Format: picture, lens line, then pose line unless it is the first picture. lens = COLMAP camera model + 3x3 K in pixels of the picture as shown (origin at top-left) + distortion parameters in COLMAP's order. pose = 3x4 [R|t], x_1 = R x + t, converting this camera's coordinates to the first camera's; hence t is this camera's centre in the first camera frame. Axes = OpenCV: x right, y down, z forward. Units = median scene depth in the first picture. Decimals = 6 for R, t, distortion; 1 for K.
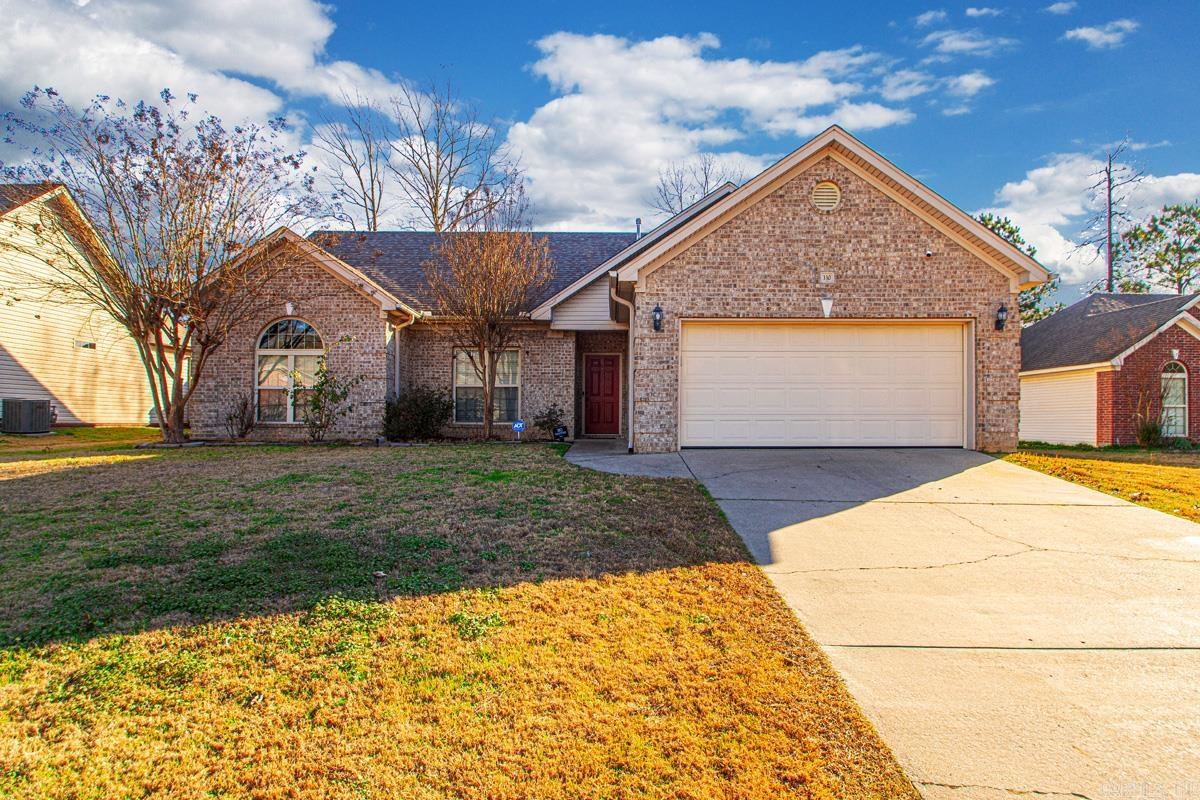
lens RADIAL K [[612.8, 0, 601.7], [0, 612.8, 418.0], [0, 0, 1]] dist [0.000108, -0.021458]
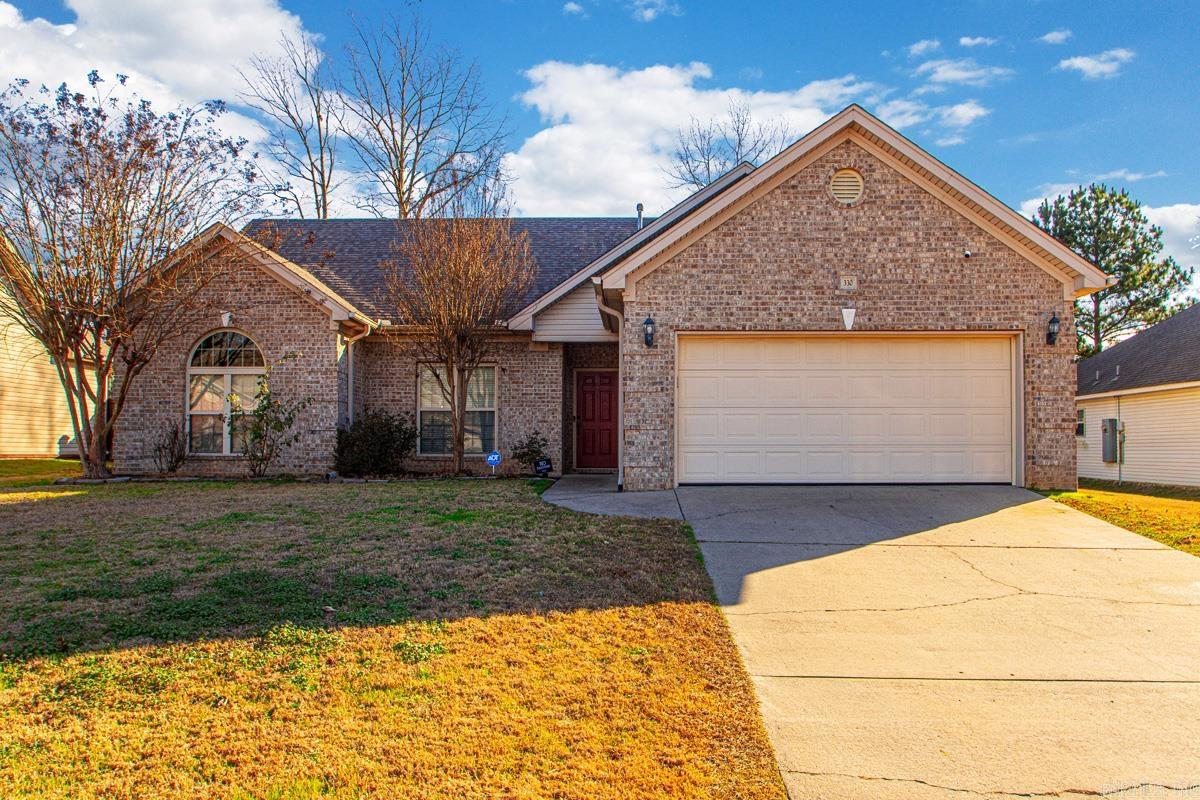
lens RADIAL K [[920.9, 0, 598.4], [0, 920.9, 447.1], [0, 0, 1]] dist [-0.028872, -0.048666]
pose [[0.997807, -0.001183, -0.066181, 0.110460], [0.001418, 0.999993, 0.003498, -0.007922], [0.066176, -0.003584, 0.997802, -0.290790]]
